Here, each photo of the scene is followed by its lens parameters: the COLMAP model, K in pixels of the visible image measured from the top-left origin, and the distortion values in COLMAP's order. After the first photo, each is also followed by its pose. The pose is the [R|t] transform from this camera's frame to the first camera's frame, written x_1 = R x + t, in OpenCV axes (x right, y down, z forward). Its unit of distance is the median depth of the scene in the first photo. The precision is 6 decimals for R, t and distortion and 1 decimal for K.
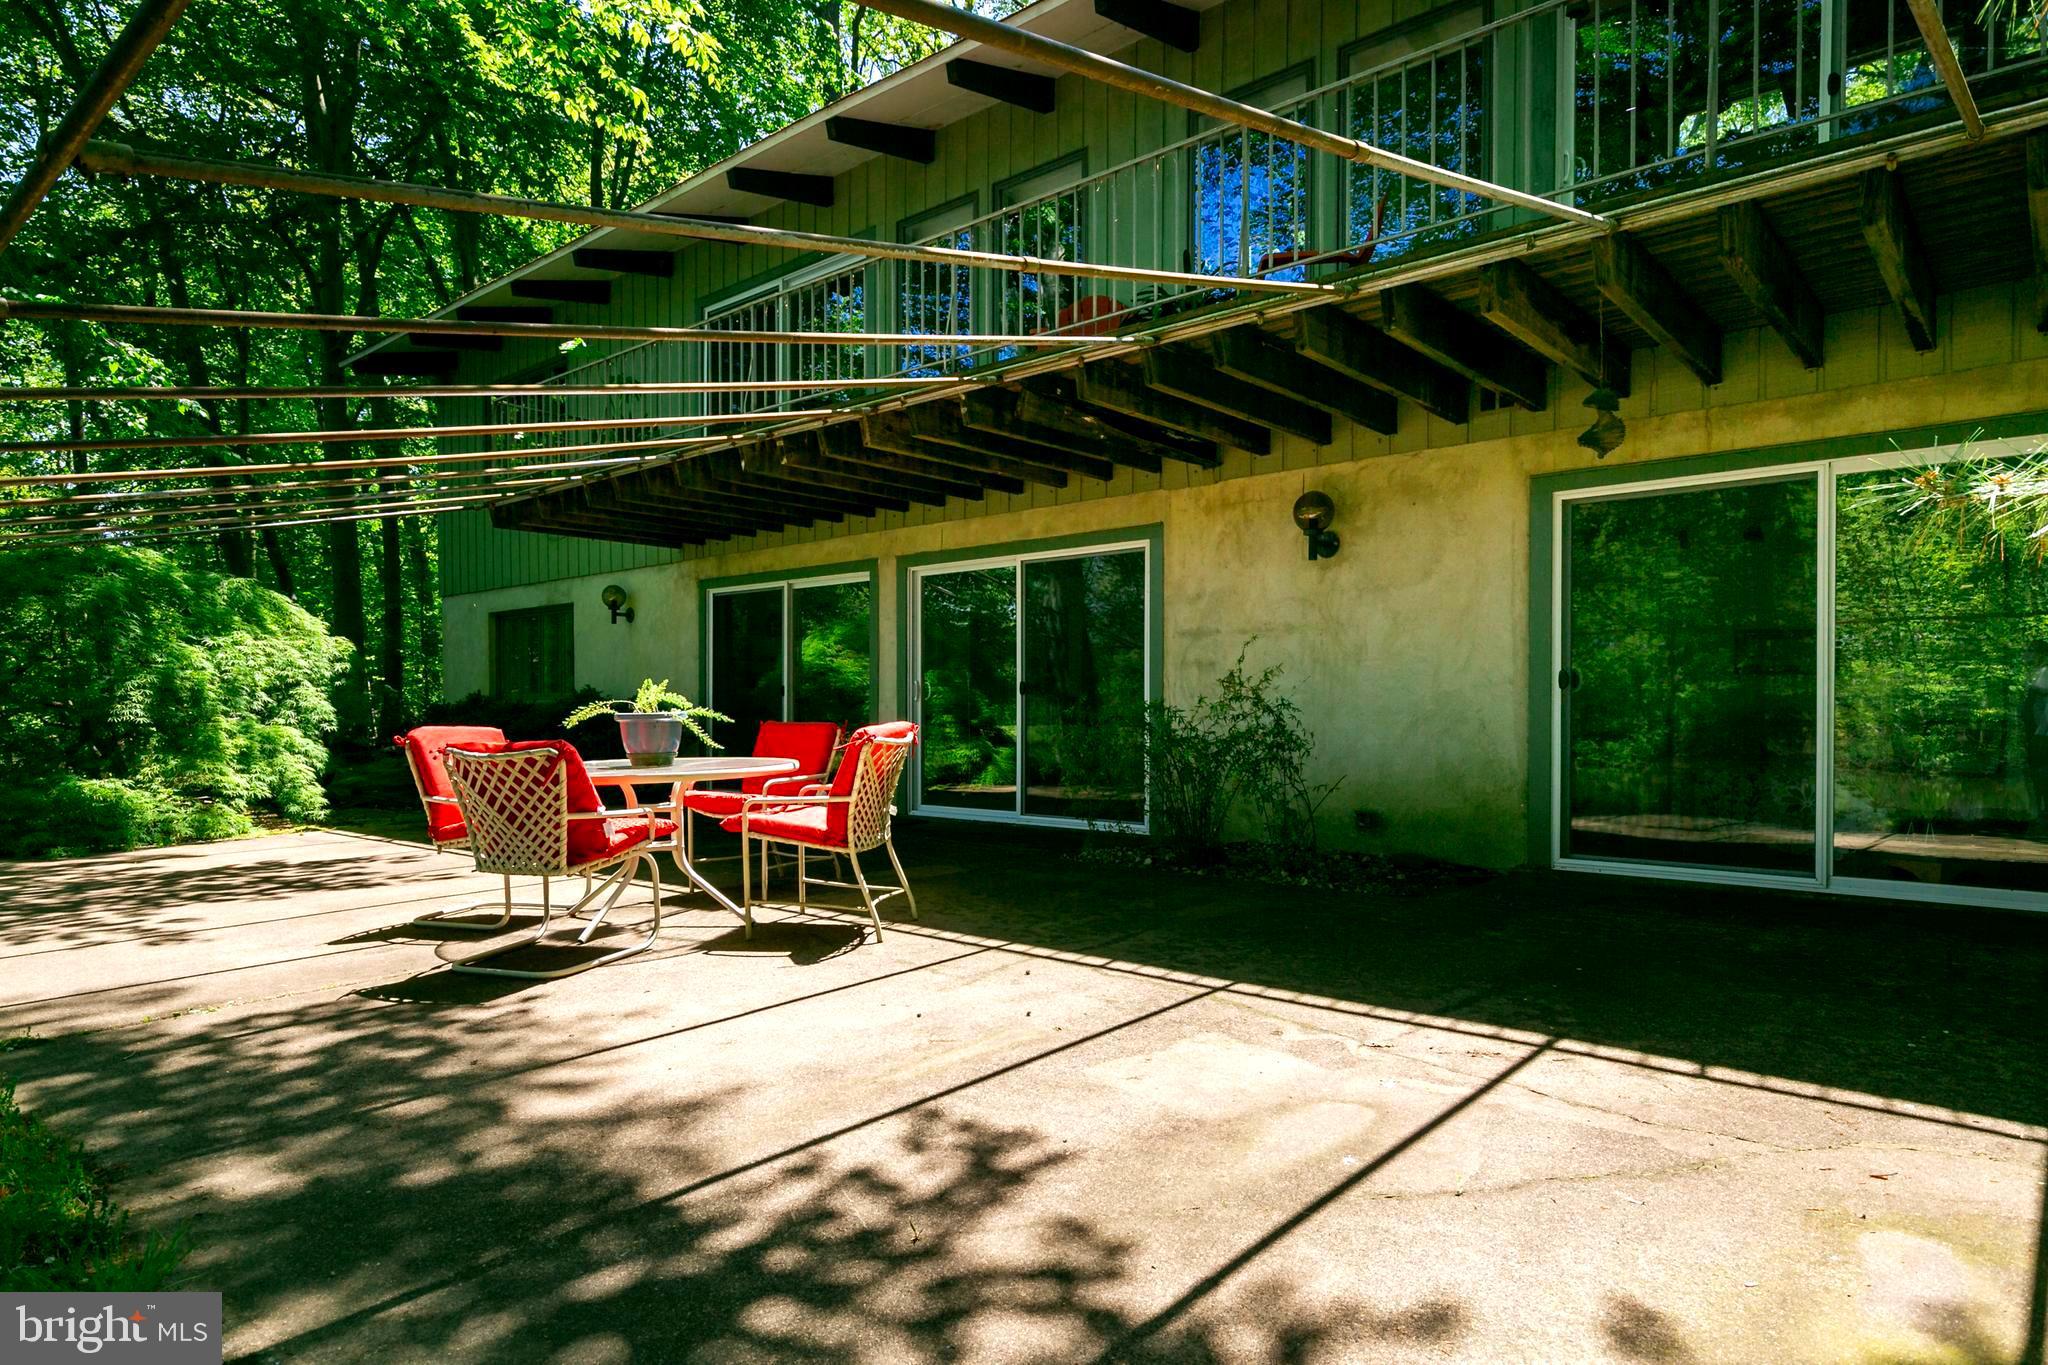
lens RADIAL K [[1174.0, 0, 1020.0], [0, 1174.0, 721.8], [0, 0, 1]] dist [0.002780, 0.000362]
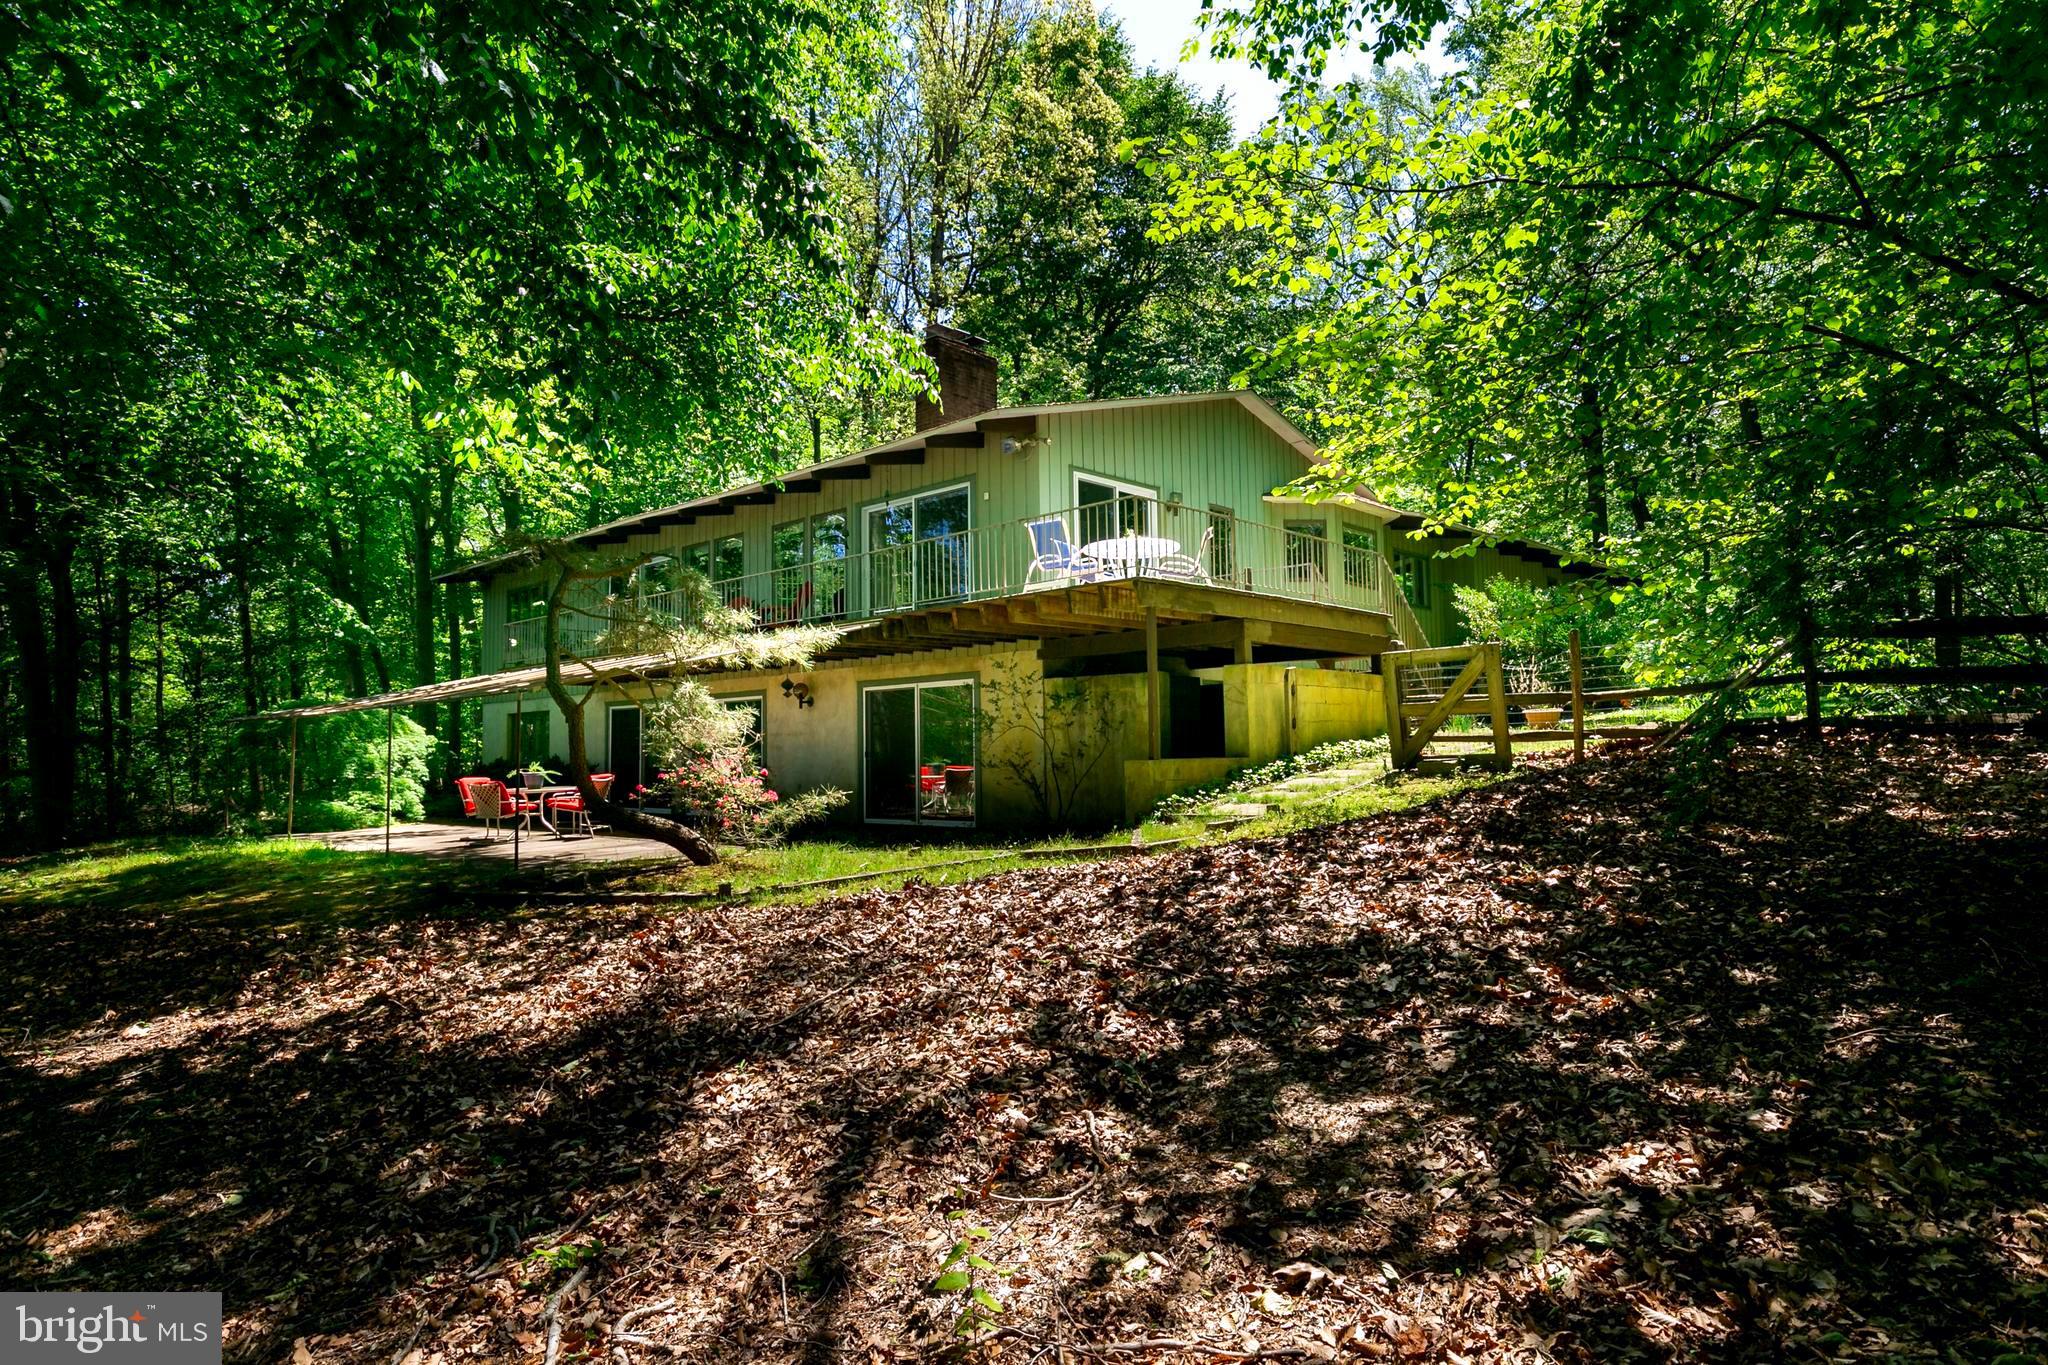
lens RADIAL K [[1163.5, 0, 1024.0], [0, 1163.5, 682.5], [0, 0, 1]] dist [0.000092, -0.000050]
pose [[0.999152, -0.019906, -0.036031, 0.644783], [0.017449, 0.997582, -0.067278, -0.009187], [0.037283, 0.066592, 0.997083, -1.202953]]
